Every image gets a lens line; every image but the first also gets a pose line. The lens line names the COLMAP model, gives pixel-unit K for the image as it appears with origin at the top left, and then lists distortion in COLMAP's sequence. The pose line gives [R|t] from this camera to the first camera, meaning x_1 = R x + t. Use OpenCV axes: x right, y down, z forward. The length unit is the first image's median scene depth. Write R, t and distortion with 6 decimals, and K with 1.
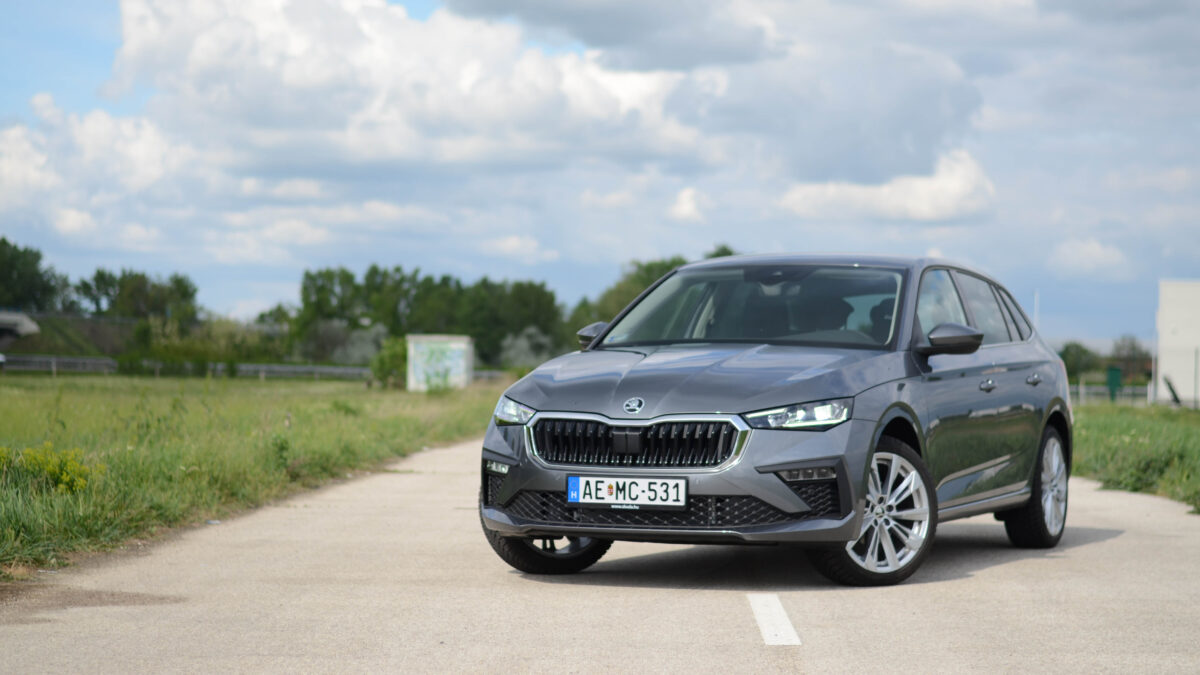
lens RADIAL K [[2631.1, 0, 600.0], [0, 2631.1, 337.5], [0, 0, 1]] dist [-0.084939, -0.149314]
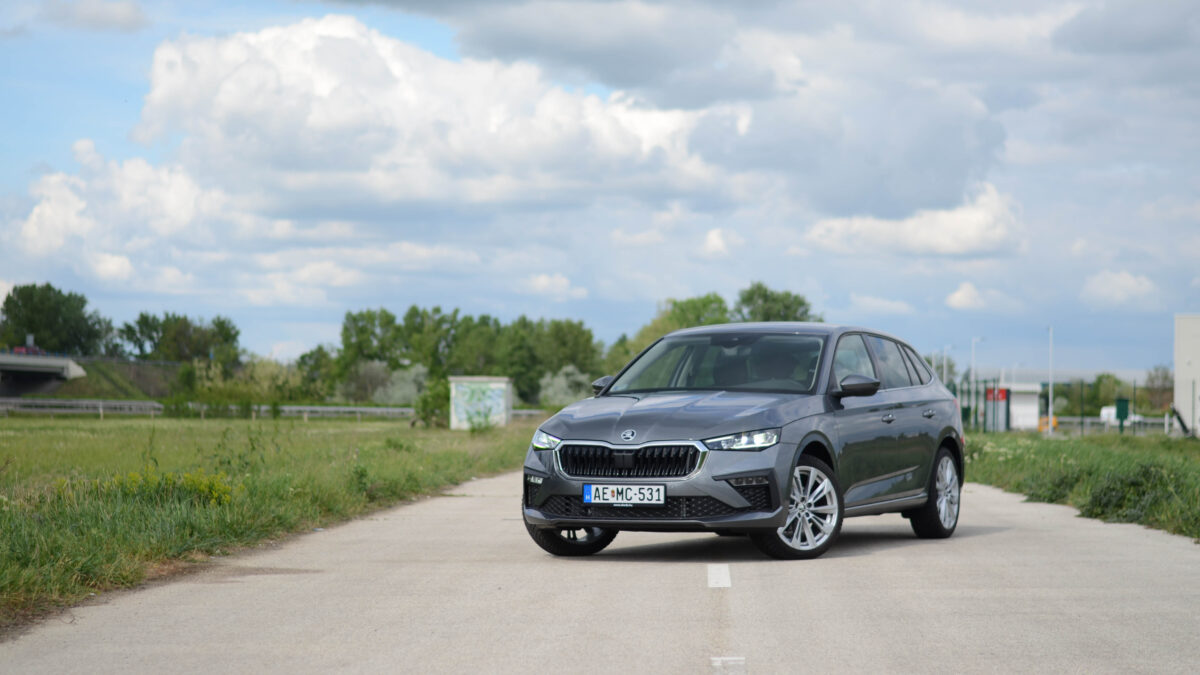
lens RADIAL K [[2648.9, 0, 600.0], [0, 2648.9, 337.5], [0, 0, 1]] dist [-0.095911, -0.040555]
pose [[0.999821, -0.011876, -0.014706, 0.018723], [0.011670, 0.999834, -0.014004, -0.007354], [0.014870, 0.013830, 0.999794, -0.443407]]
